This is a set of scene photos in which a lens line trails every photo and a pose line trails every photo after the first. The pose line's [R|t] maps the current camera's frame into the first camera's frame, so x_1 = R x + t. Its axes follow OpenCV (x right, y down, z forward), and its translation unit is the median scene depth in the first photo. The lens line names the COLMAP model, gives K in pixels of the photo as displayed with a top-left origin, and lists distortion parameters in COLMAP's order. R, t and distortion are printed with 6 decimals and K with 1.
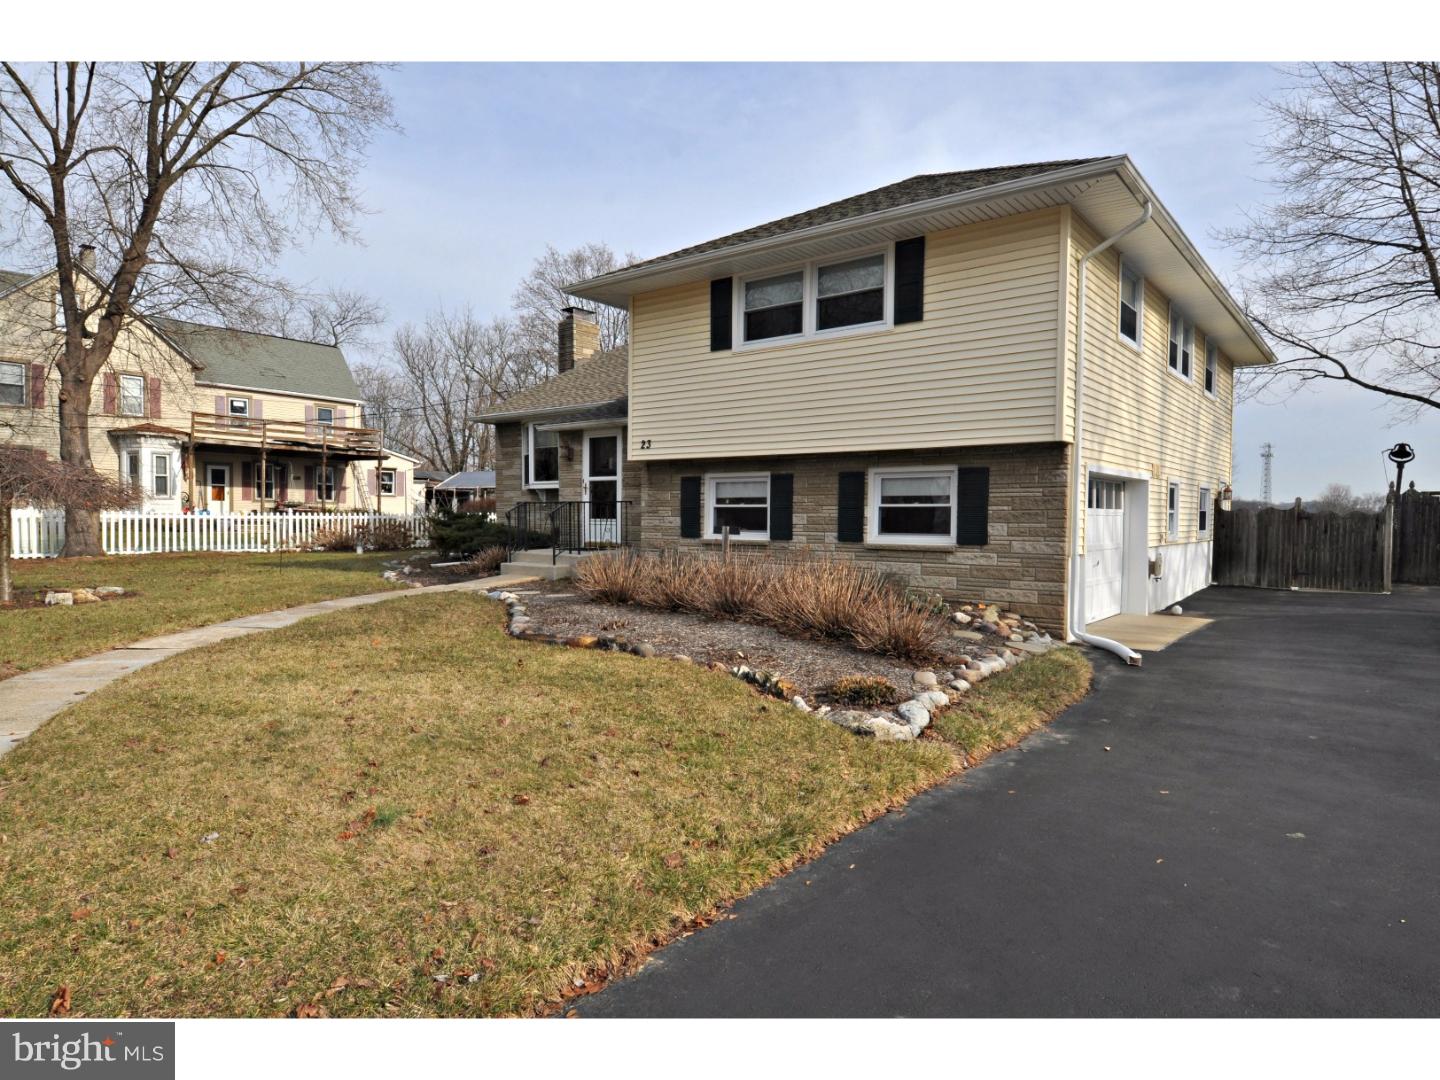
lens RADIAL K [[883.8, 0, 720.0], [0, 883.8, 540.0], [0, 0, 1]] dist [-0.000569, -0.000208]
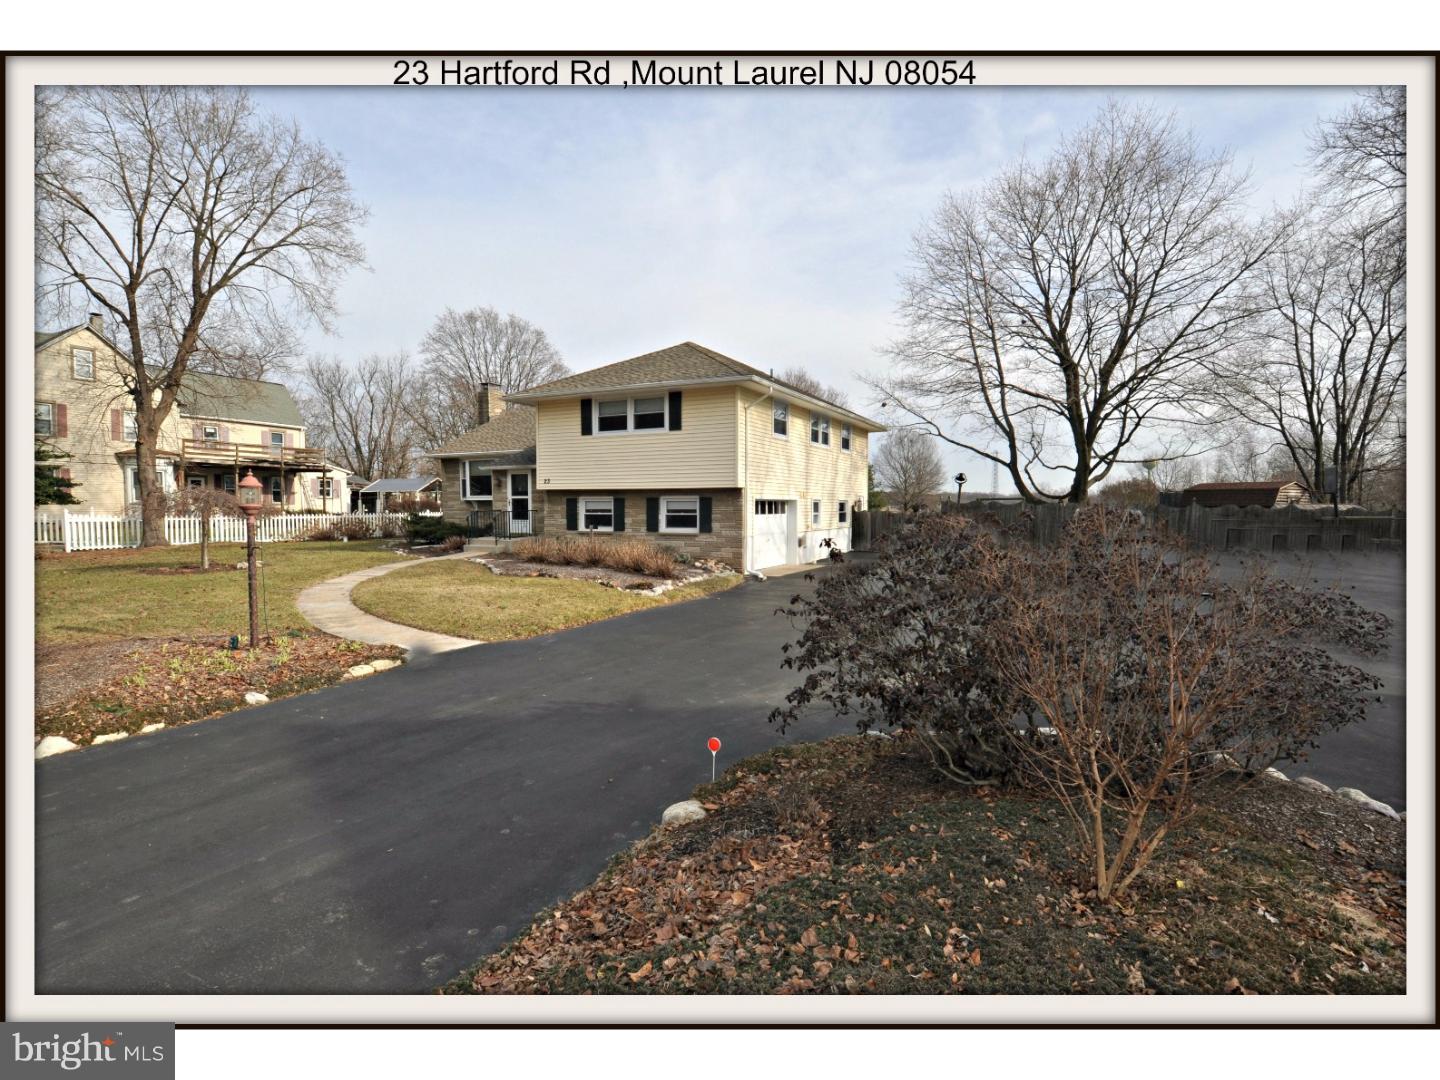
lens RADIAL K [[742.5, 0, 720.0], [0, 742.5, 540.0], [0, 0, 1]] dist [0.064228, -0.070312]
pose [[0.983224, -0.015186, 0.181770, -0.011349], [0.011875, 0.999743, 0.019292, -0.008359], [-0.182017, -0.016810, 0.983152, -0.641346]]
